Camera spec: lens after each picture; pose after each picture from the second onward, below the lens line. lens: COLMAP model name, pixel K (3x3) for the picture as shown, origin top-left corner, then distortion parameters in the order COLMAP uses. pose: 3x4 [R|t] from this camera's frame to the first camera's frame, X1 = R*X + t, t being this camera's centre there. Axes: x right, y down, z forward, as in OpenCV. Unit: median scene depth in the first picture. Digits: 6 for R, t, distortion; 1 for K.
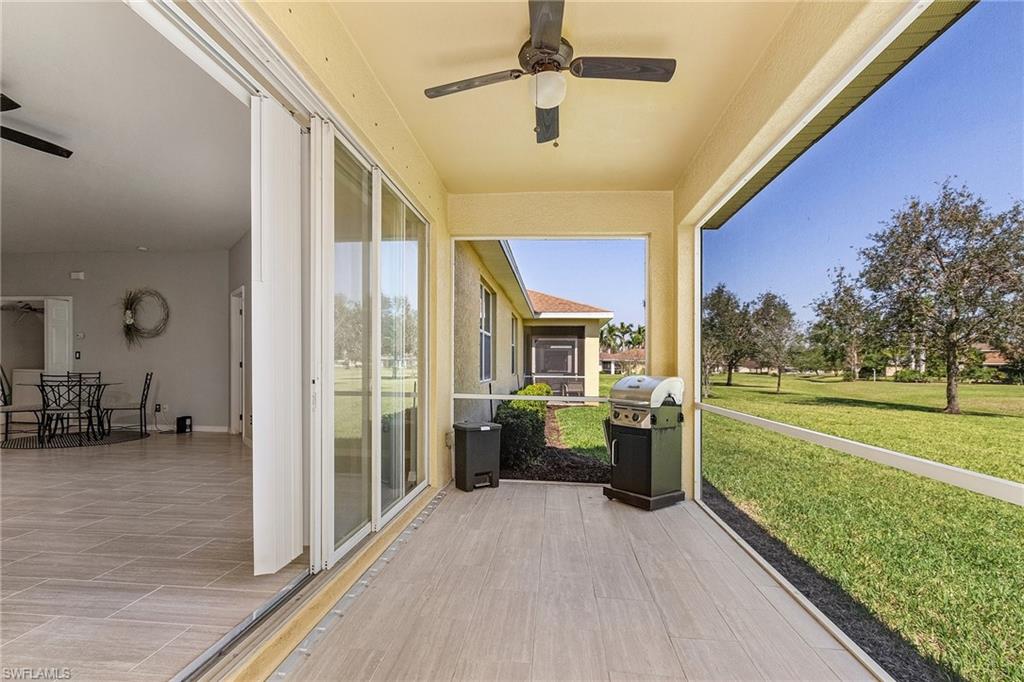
lens RADIAL K [[470.6, 0, 511.1], [0, 470.6, 365.6], [0, 0, 1]] dist [0.000395, -0.000570]
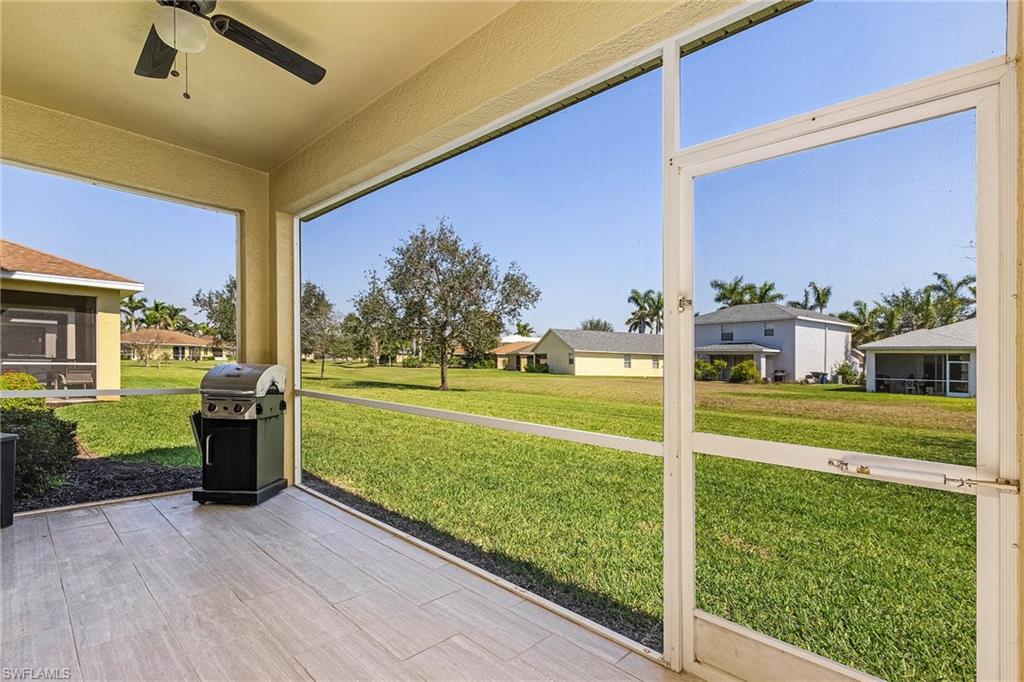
lens RADIAL K [[476.0, 0, 505.2], [0, 476.0, 344.8], [0, 0, 1]] dist [-0.001141, -0.000369]
pose [[0.624378, 0.029977, 0.780547, -0.119882], [-0.018421, 0.999551, -0.023653, -0.002487], [-0.780905, 0.000390, 0.624650, 0.001135]]
